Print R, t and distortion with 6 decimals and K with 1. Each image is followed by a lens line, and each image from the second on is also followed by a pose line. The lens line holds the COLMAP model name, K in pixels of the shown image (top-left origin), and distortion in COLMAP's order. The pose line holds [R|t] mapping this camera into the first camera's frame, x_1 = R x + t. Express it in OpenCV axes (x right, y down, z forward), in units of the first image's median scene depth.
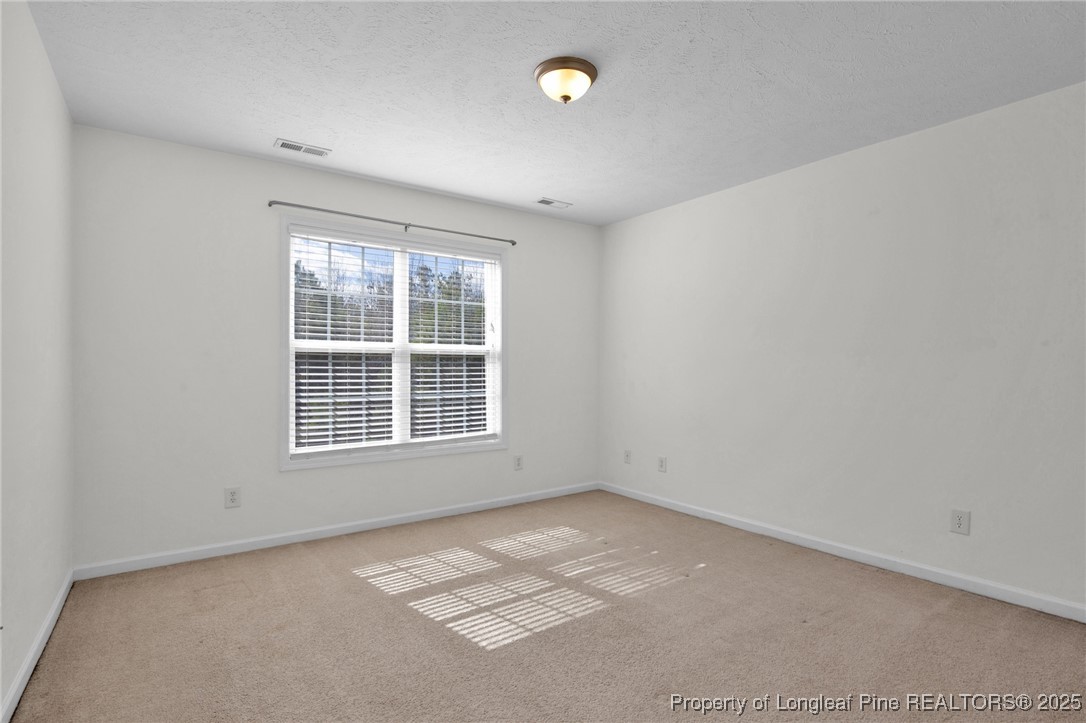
lens RADIAL K [[526.7, 0, 543.0], [0, 526.7, 361.5], [0, 0, 1]] dist [-0.000216, 0.000192]
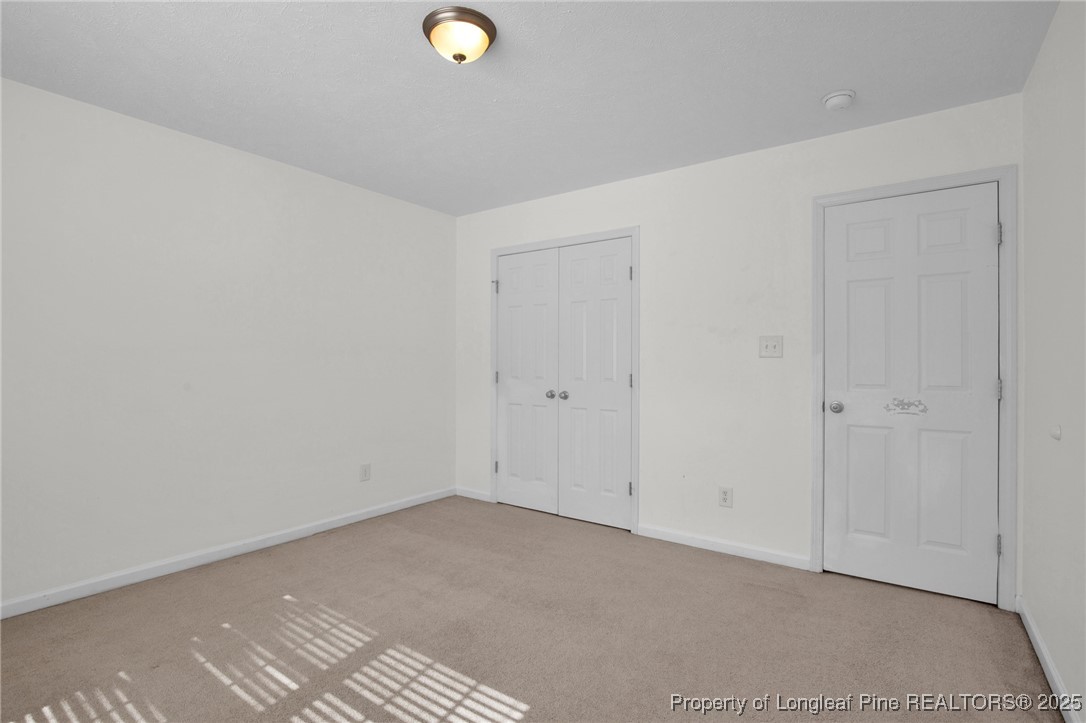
lens RADIAL K [[526.7, 0, 543.0], [0, 526.7, 361.5], [0, 0, 1]] dist [-0.000216, 0.000192]
pose [[-0.294748, 0.003733, 0.955568, -0.708498], [-0.010390, 0.999921, -0.007112, 0.012146], [-0.955519, -0.012025, -0.294686, 0.974977]]
